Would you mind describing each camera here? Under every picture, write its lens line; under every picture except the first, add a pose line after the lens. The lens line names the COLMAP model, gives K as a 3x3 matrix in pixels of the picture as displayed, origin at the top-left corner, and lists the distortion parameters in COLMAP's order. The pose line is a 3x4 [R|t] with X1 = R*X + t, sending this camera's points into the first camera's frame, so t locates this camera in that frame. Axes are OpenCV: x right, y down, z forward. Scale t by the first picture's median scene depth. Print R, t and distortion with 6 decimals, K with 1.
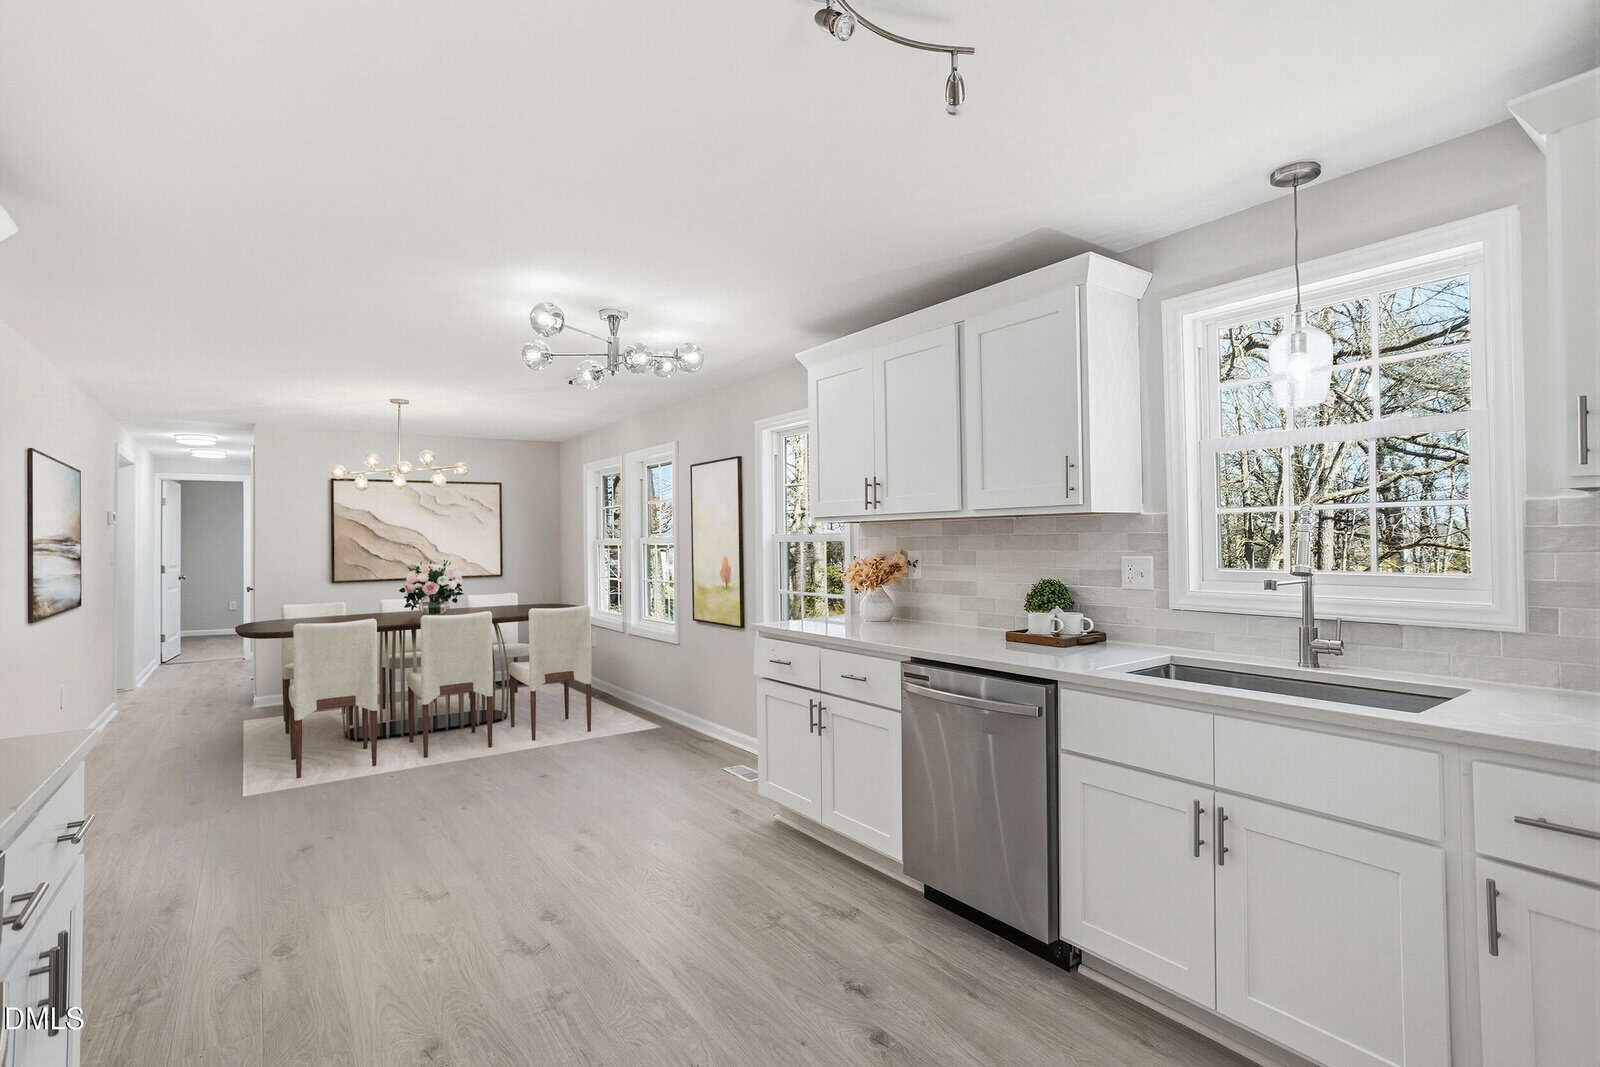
lens RADIAL K [[774.0, 0, 799.0], [0, 774.0, 536.7], [0, 0, 1]] dist [0.000792, 0.003351]
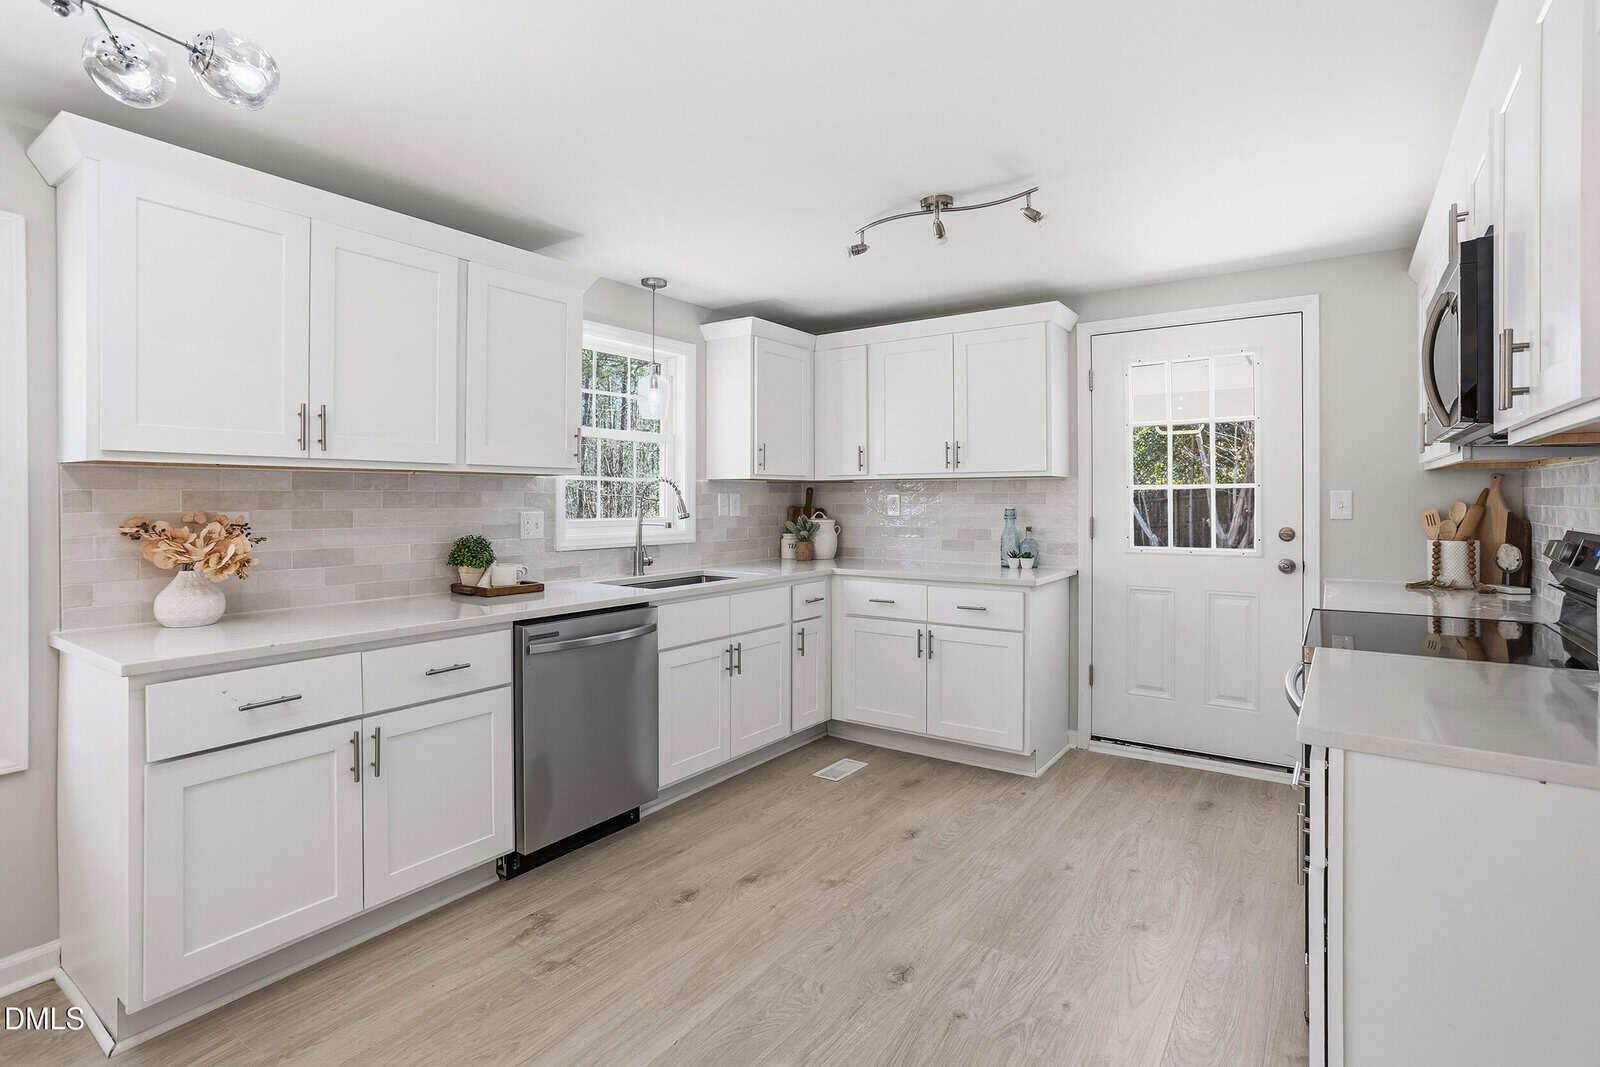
lens RADIAL K [[774.0, 0, 799.5], [0, 774.0, 505.9], [0, 0, 1]] dist [0.000792, 0.003351]
pose [[-0.321063, 0.004469, 0.947047, -0.867353], [-0.002370, 0.999982, -0.005522, 0.022594], [-0.947055, -0.004018, -0.321046, 1.010517]]
